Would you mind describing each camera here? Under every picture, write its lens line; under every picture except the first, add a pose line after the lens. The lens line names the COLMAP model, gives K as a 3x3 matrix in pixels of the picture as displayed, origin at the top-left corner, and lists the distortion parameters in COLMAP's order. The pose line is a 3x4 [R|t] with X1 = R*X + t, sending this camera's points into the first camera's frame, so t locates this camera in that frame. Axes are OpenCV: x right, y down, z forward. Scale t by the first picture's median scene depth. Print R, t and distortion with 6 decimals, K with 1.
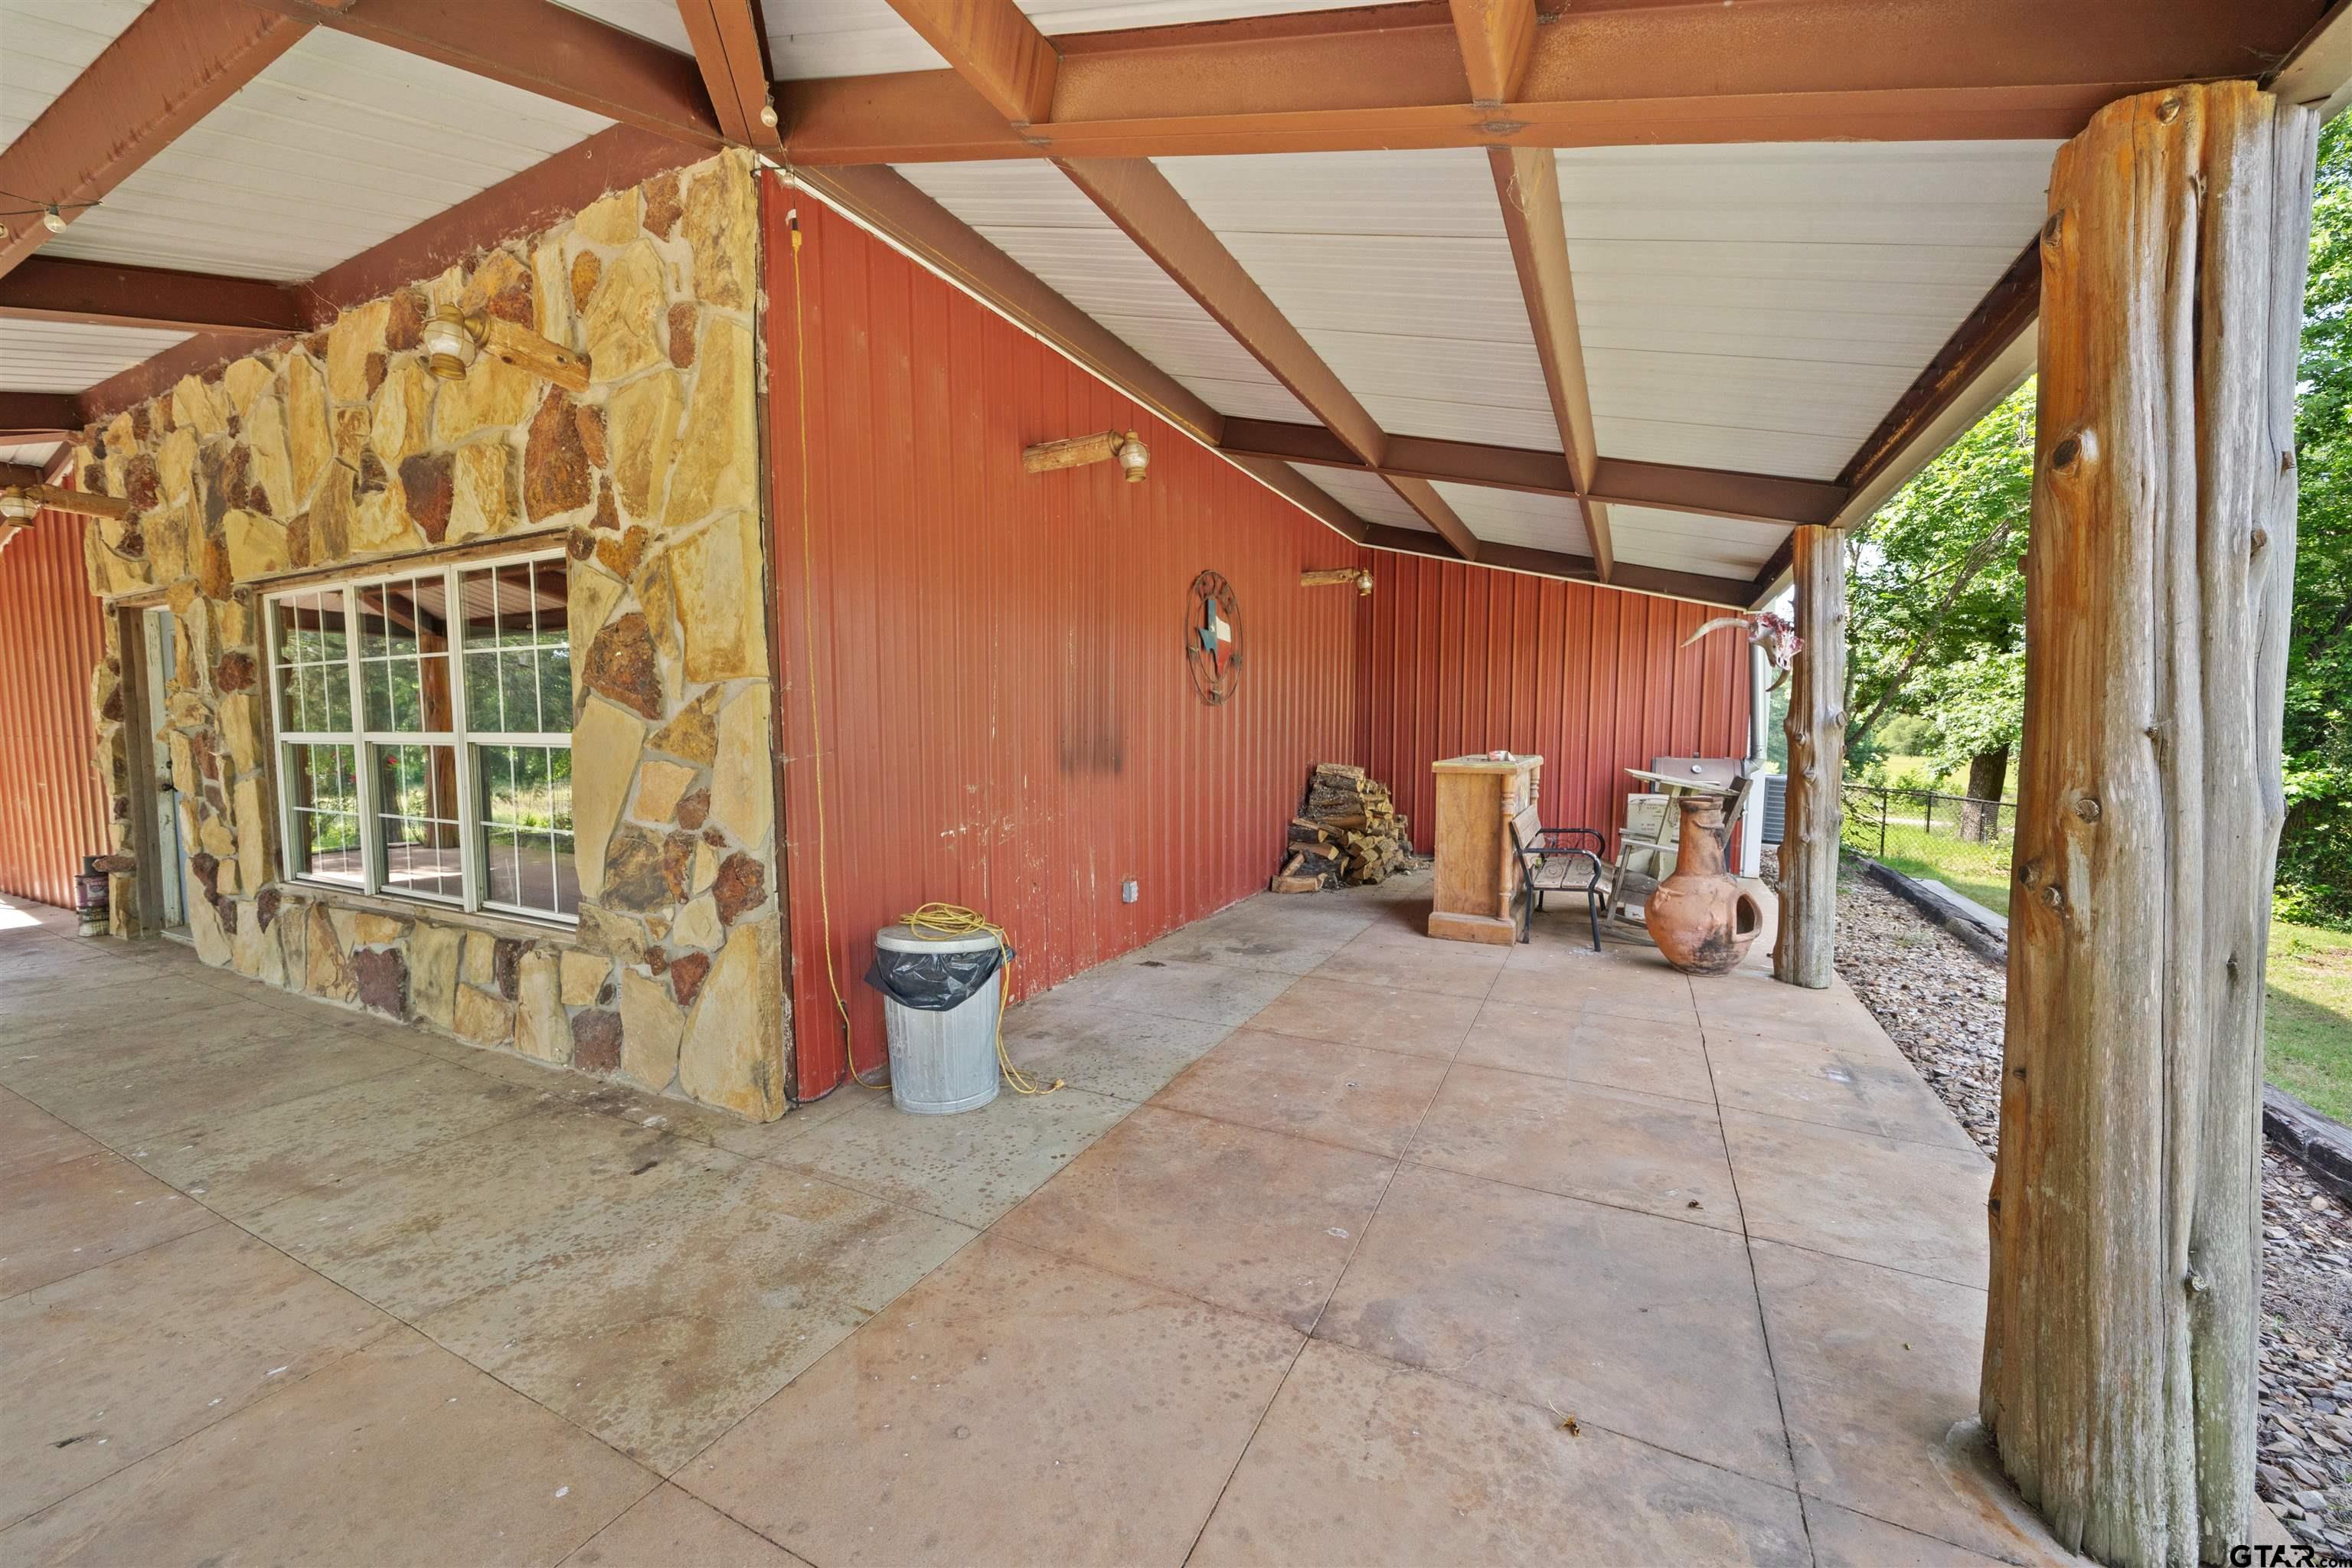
lens RADIAL K [[902.3, 0, 1171.2], [0, 902.3, 786.1], [0, 0, 1]] dist [0.003390, 0.000041]
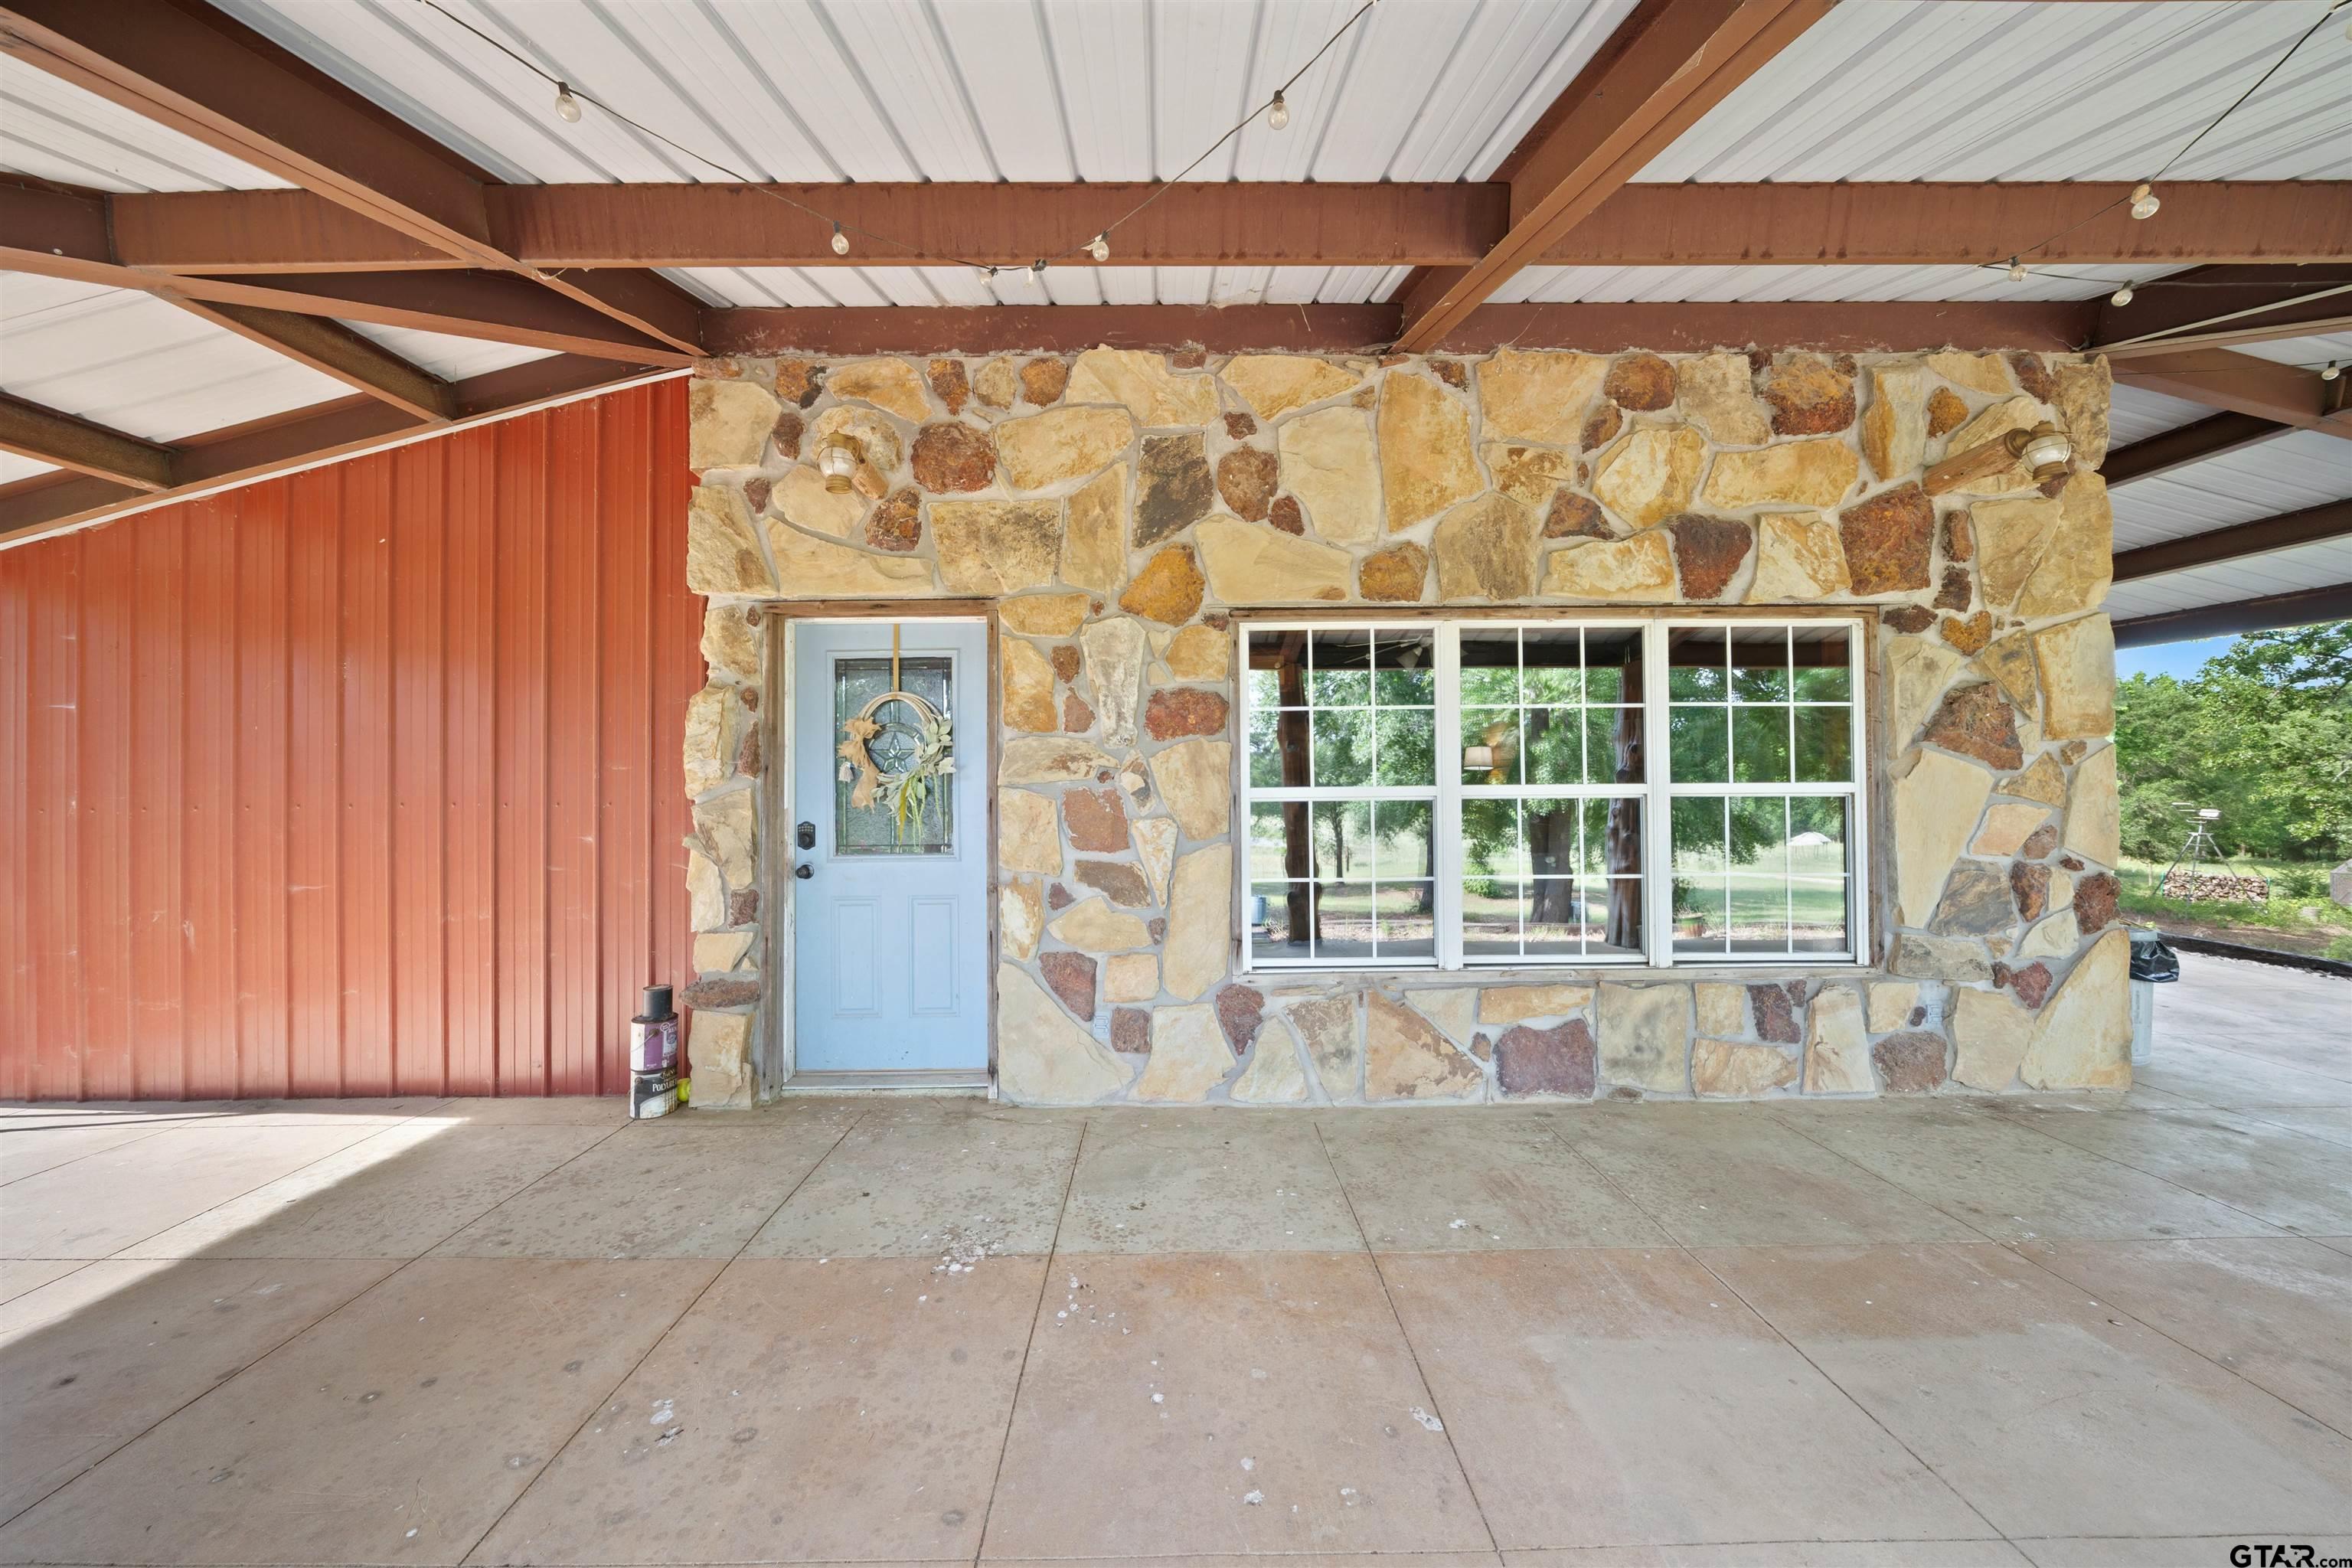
lens RADIAL K [[777.6, 0, 1175.6], [0, 777.6, 784.0], [0, 0, 1]] dist [-0.001248, -0.000070]
pose [[0.883507, 0.005177, 0.468389, -1.983699], [0.038095, 0.995832, -0.082864, -0.010601], [-0.466866, 0.091055, 0.879628, 0.591271]]
